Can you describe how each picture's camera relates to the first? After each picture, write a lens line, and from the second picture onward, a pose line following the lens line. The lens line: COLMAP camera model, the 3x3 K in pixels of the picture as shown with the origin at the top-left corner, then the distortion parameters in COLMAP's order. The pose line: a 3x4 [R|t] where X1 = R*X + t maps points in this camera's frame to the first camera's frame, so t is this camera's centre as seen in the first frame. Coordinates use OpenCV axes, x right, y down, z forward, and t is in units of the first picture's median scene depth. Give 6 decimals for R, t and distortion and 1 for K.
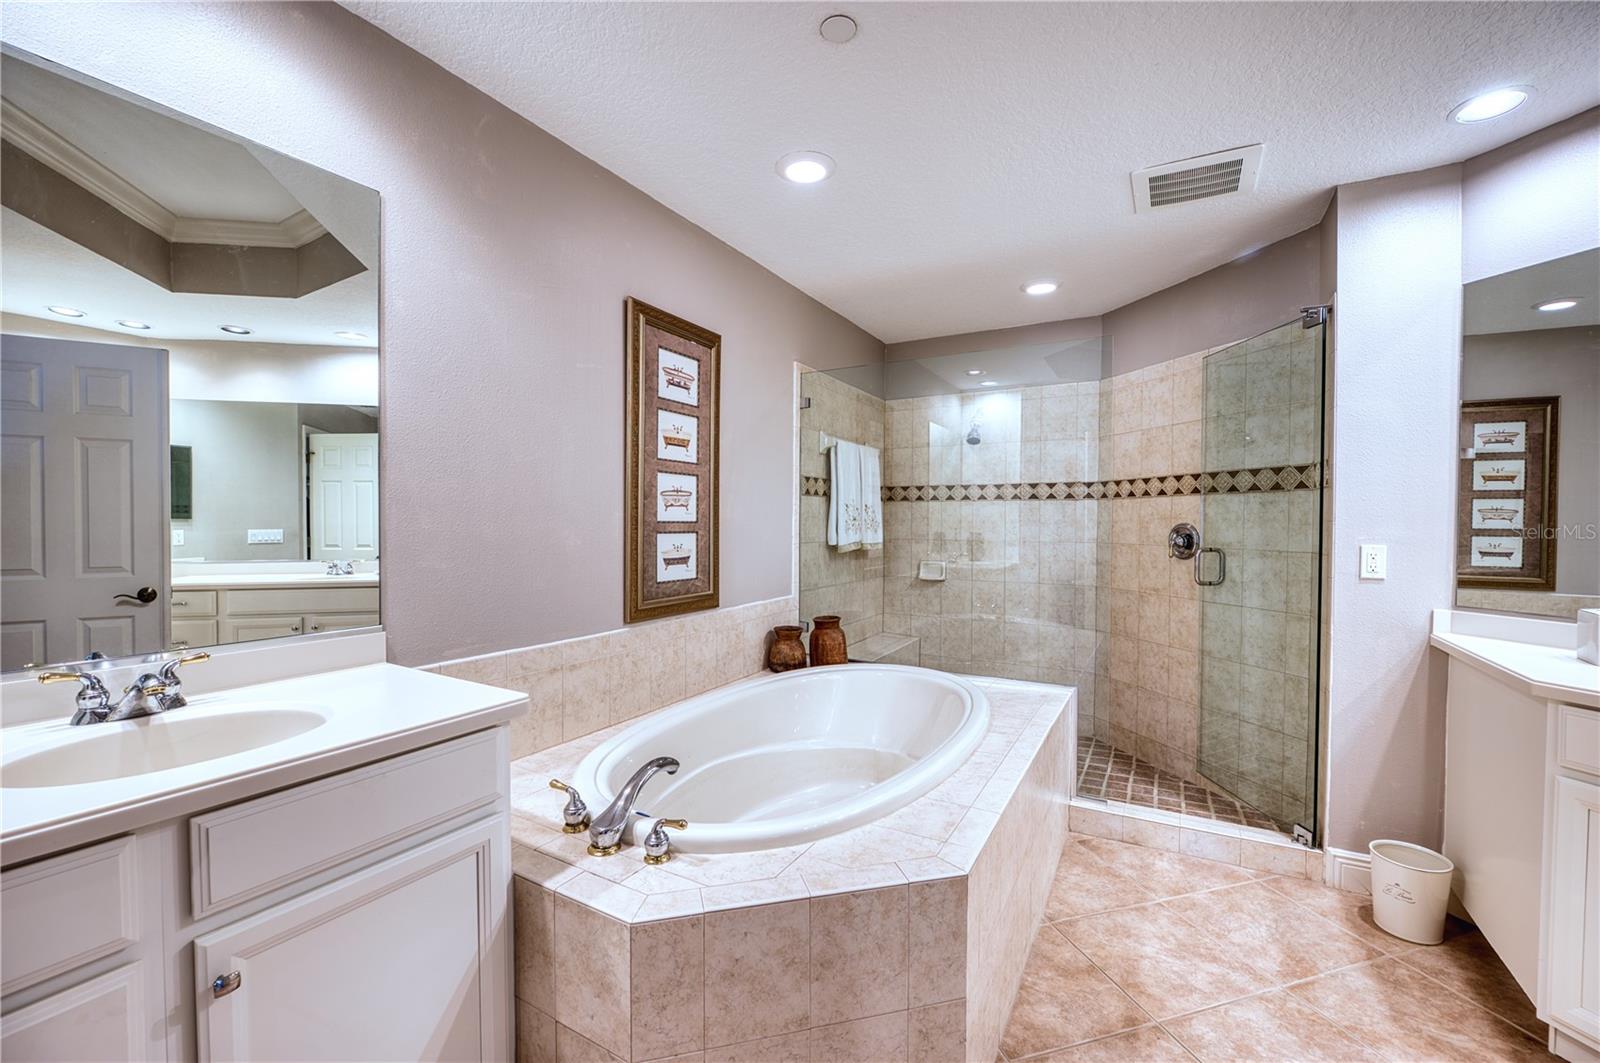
lens RADIAL K [[647.3, 0, 800.0], [0, 647.3, 531.5], [0, 0, 1]] dist [-0.018522, -0.000453]
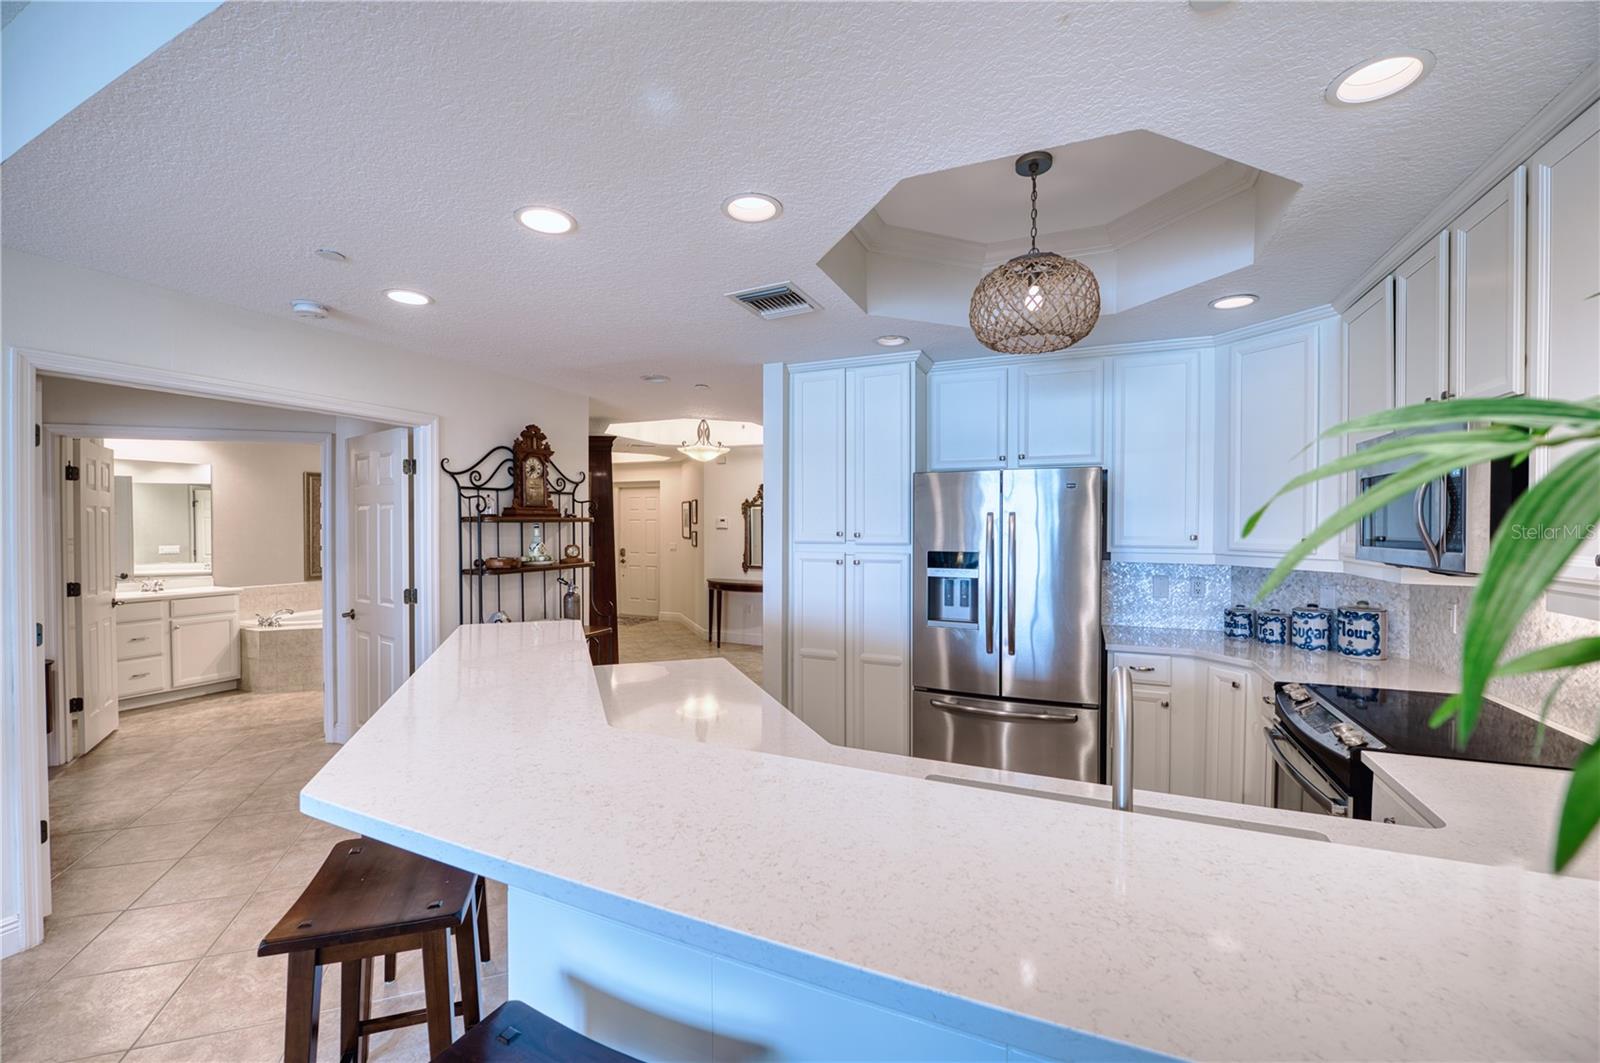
lens RADIAL K [[642.4, 0, 805.7], [0, 642.4, 530.5], [0, 0, 1]] dist [-0.031043, 0.000257]
pose [[0.993570, -0.003800, 0.113159, 1.657895], [0.004993, 0.999935, -0.010260, -0.049030], [-0.113113, 0.010759, 0.993524, -2.109089]]
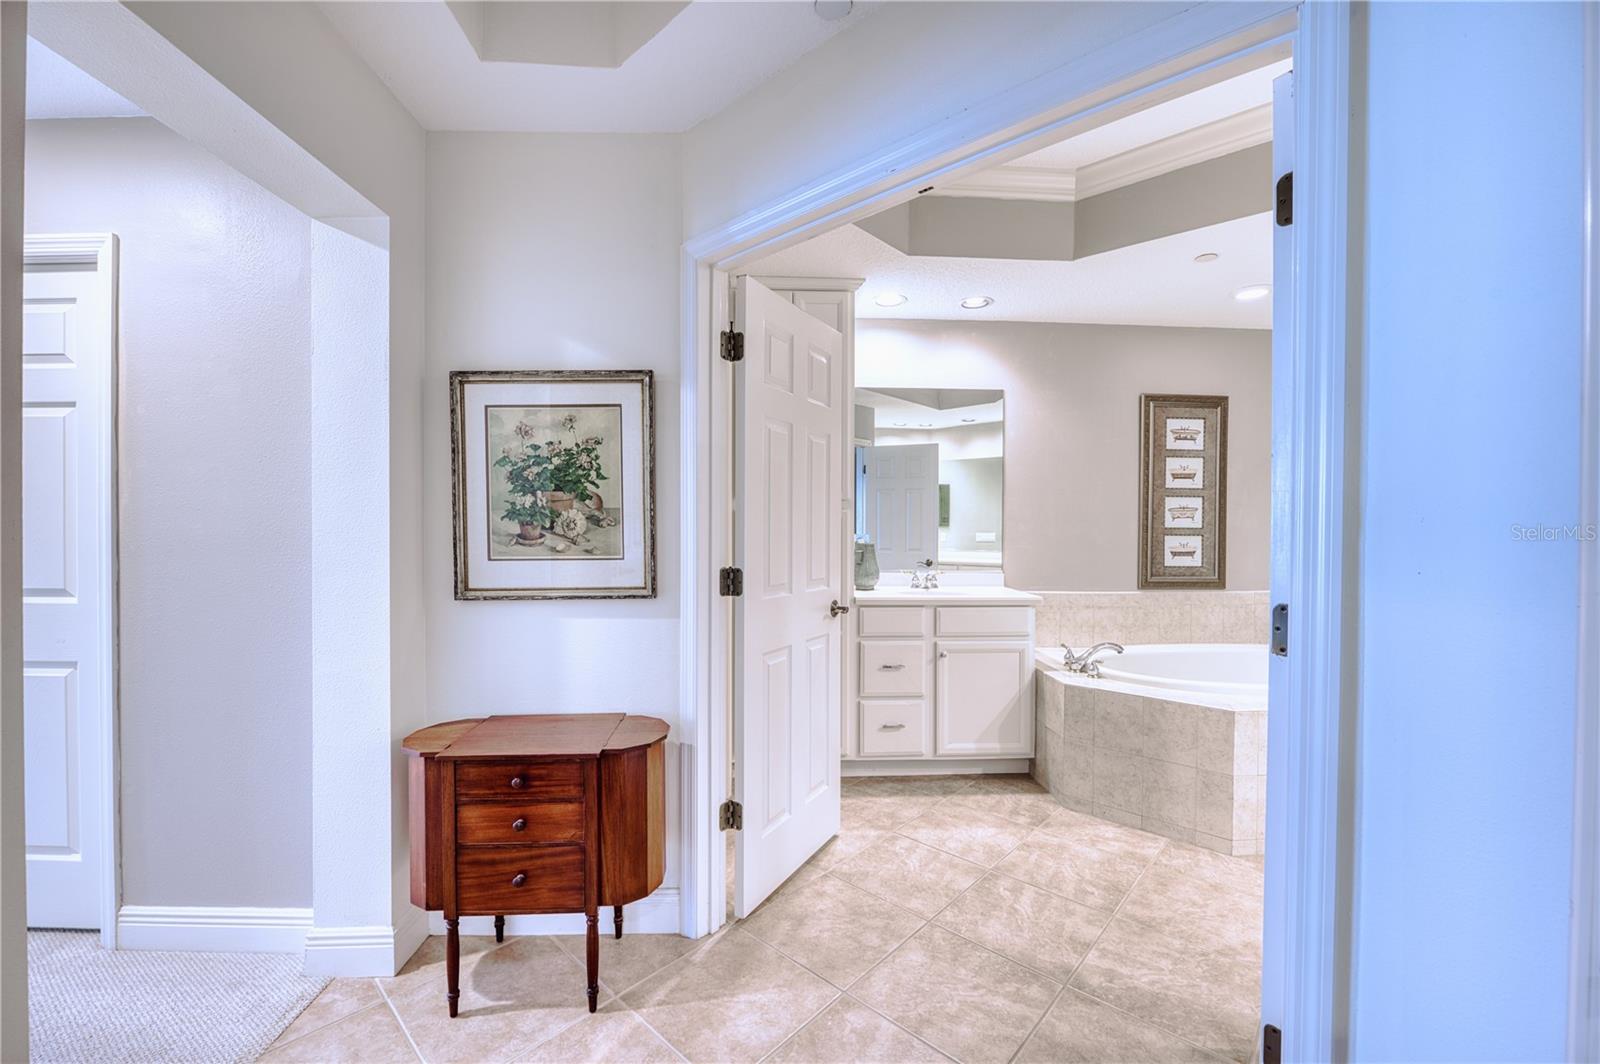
lens RADIAL K [[682.2, 0, 777.8], [0, 682.2, 529.9], [0, 0, 1]] dist [-0.000670, -0.000209]
pose [[0.527001, 0.007886, -0.849828, 0.695031], [-0.021848, 0.999752, -0.004271, 0.017659], [0.849584, 0.020818, 0.527042, -0.683704]]
